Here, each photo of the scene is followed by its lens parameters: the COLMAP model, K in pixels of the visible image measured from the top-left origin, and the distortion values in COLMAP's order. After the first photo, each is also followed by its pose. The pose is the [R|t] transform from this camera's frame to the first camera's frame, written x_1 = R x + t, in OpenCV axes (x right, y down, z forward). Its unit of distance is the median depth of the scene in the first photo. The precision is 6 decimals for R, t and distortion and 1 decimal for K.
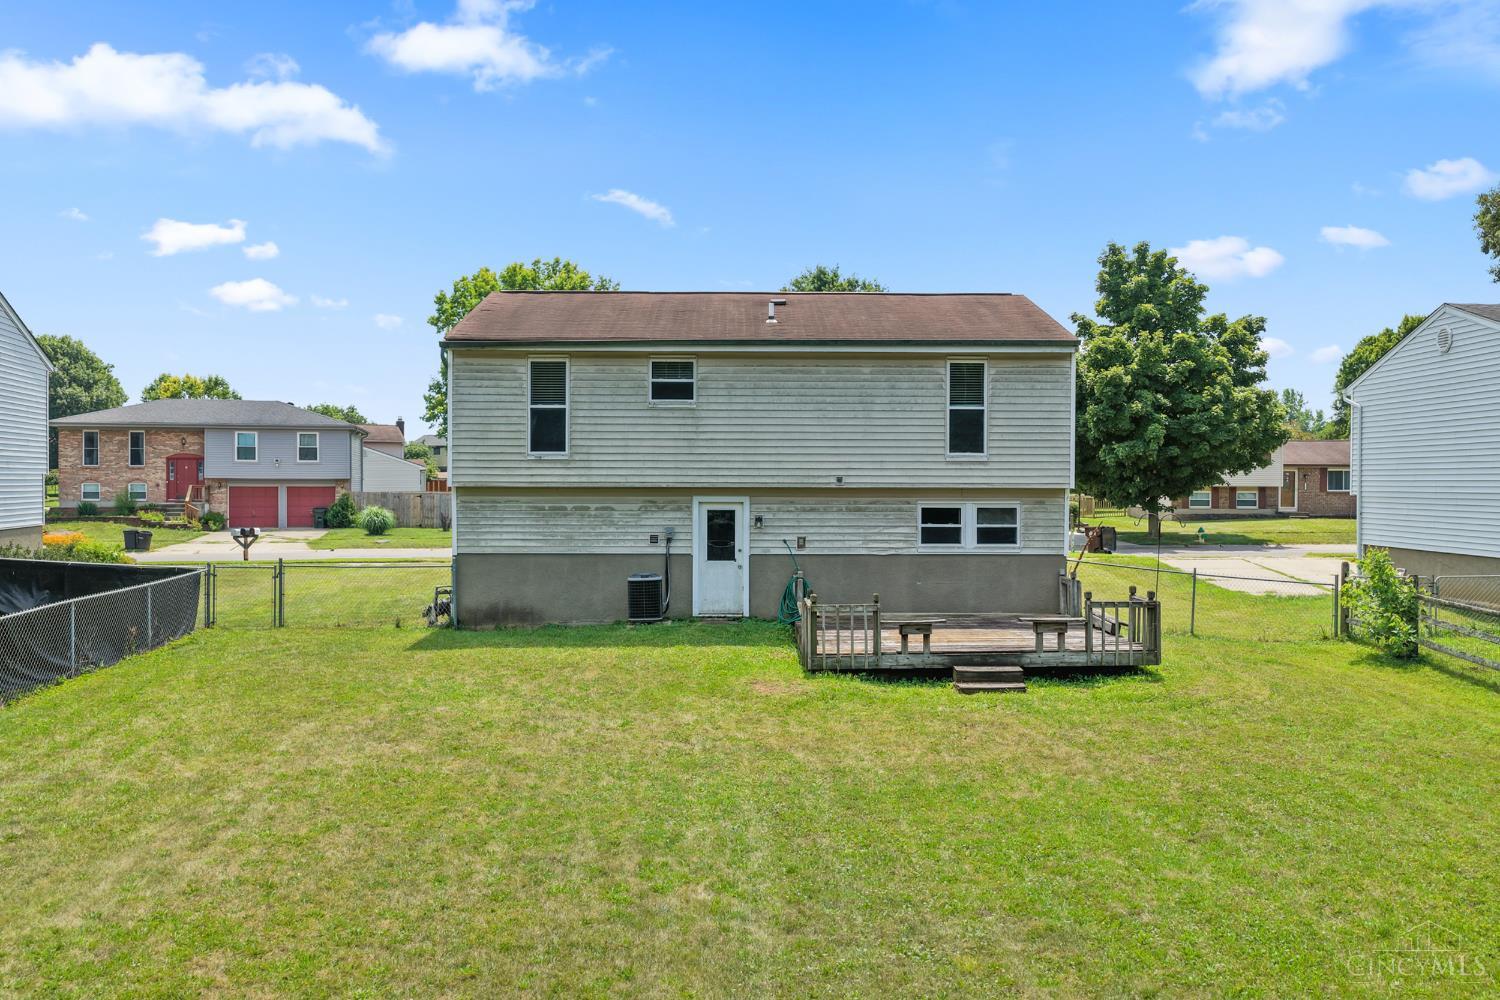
lens RADIAL K [[1279.0, 0, 750.0], [0, 1279.0, 500.0], [0, 0, 1]] dist [-0.004498, -0.000814]
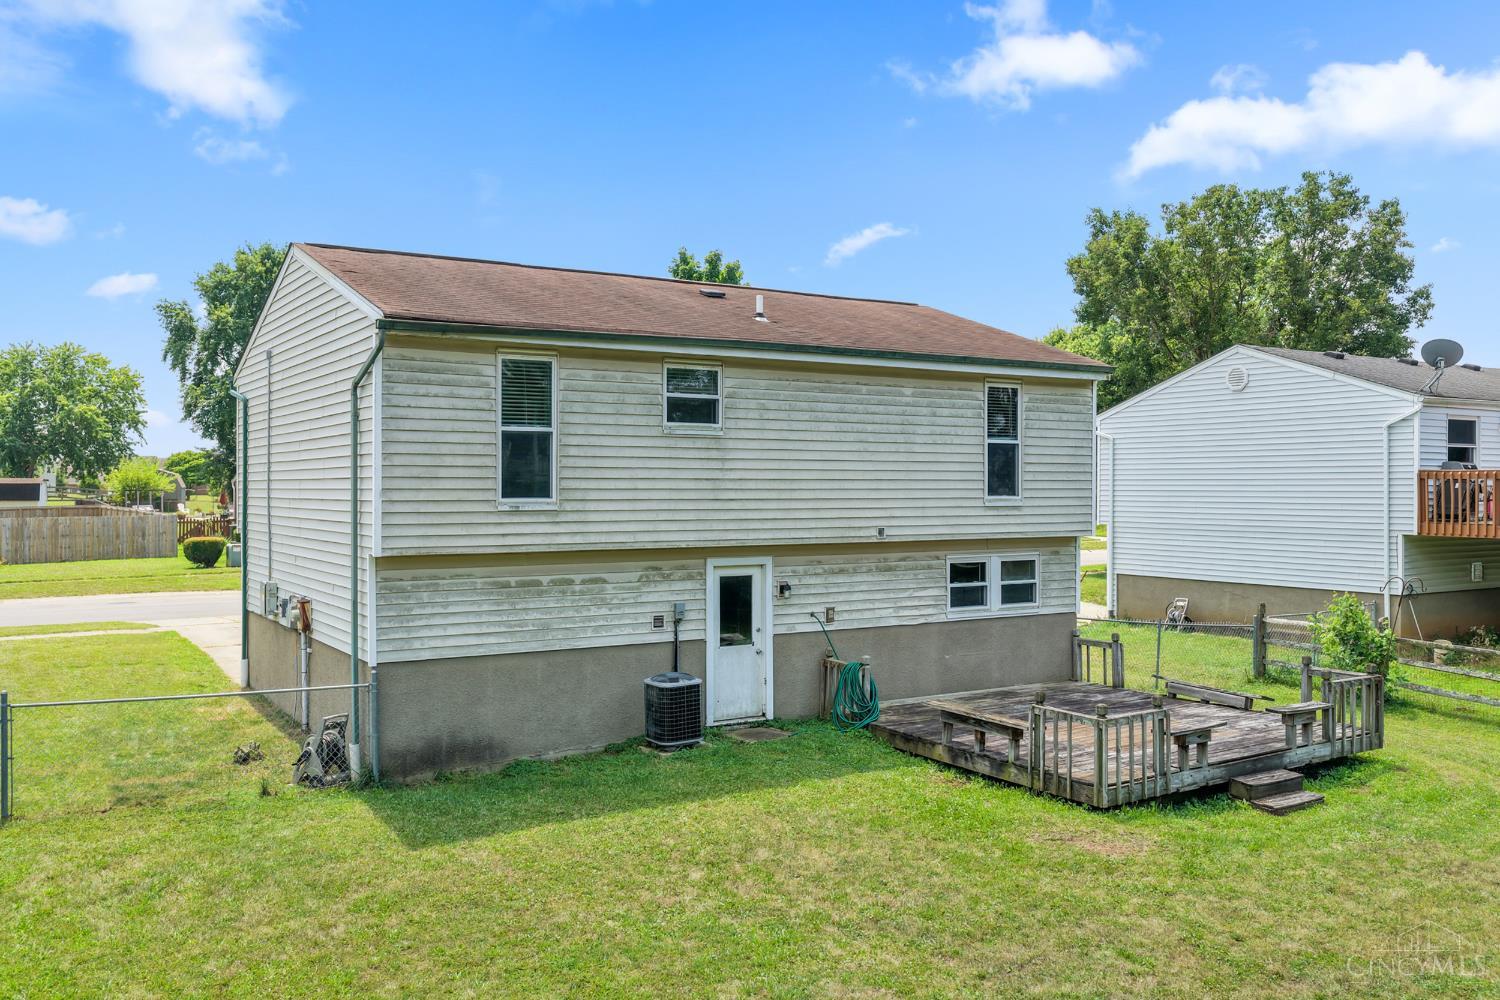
lens RADIAL K [[1279.0, 0, 750.0], [0, 1279.0, 500.0], [0, 0, 1]] dist [-0.004498, -0.000814]
pose [[0.847880, -0.008093, 0.530126, -0.406610], [0.008771, 0.999961, 0.001238, -0.036656], [-0.530115, 0.003600, 0.847918, 0.385384]]
